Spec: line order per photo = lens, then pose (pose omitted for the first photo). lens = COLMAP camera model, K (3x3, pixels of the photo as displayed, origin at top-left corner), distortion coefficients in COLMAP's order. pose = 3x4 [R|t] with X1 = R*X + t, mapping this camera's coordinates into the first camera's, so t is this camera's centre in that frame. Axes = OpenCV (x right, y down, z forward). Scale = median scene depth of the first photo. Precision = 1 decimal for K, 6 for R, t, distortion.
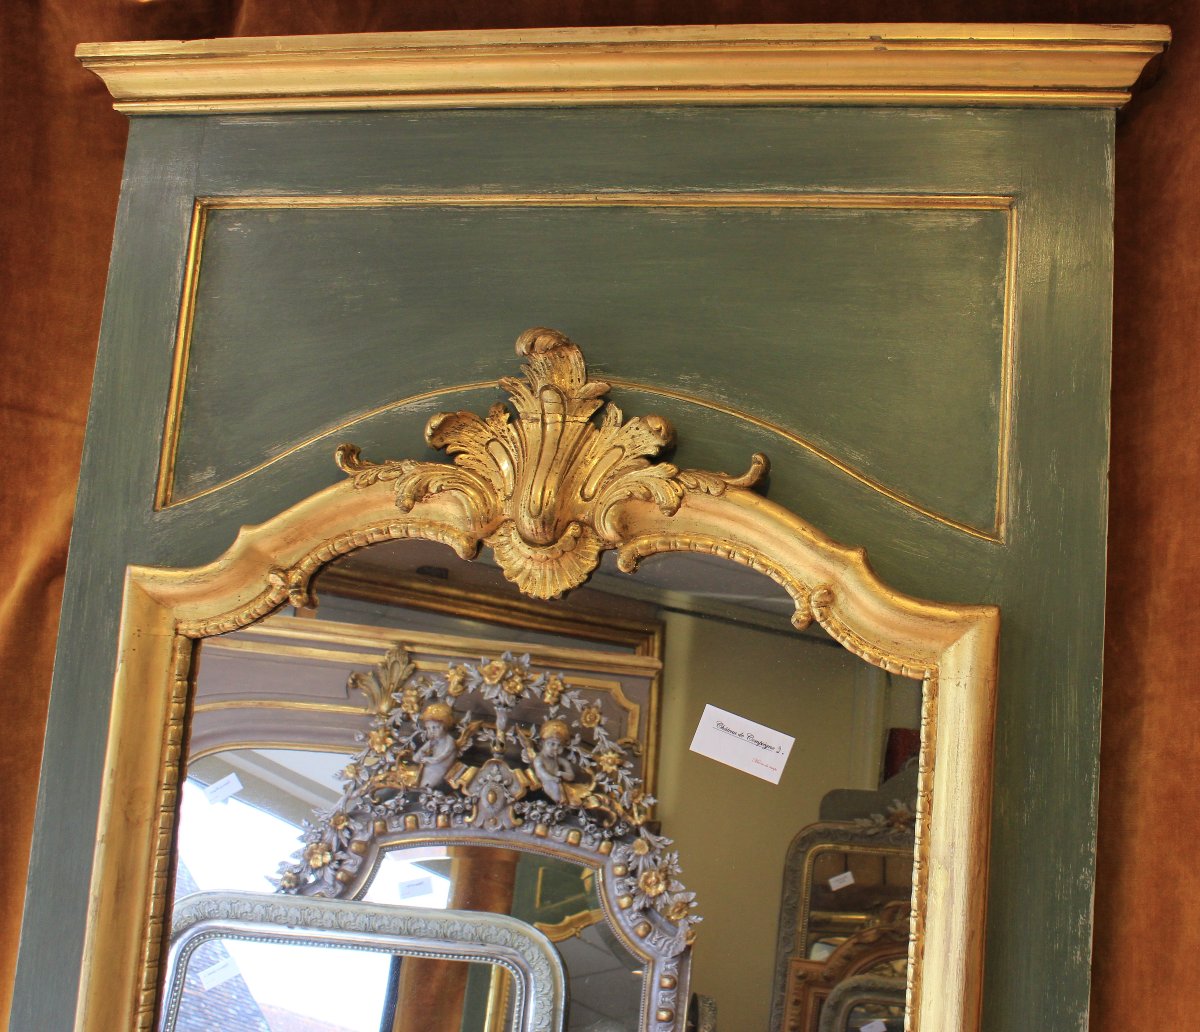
lens RADIAL K [[1398.1, 0, 788.2], [0, 1398.1, 517.3], [0, 0, 1]] dist [-0.131804, 0.093894]
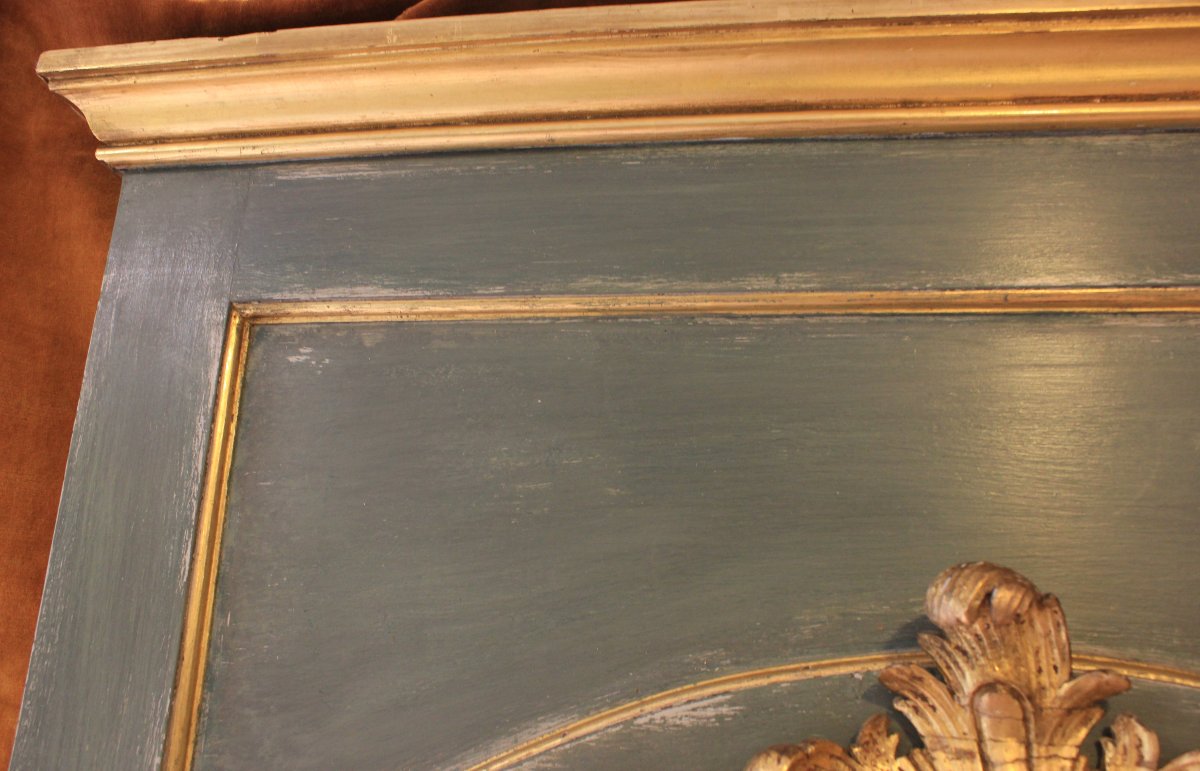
lens RADIAL K [[1091.0, 0, 600.0], [0, 1091.0, 385.5], [0, 0, 1]] dist [-0.153227, 0.143628]
pose [[0.999573, -0.019273, -0.021977, -0.277054], [0.015444, 0.986550, -0.162726, -0.128445], [0.024818, 0.162317, 0.986426, 0.578116]]
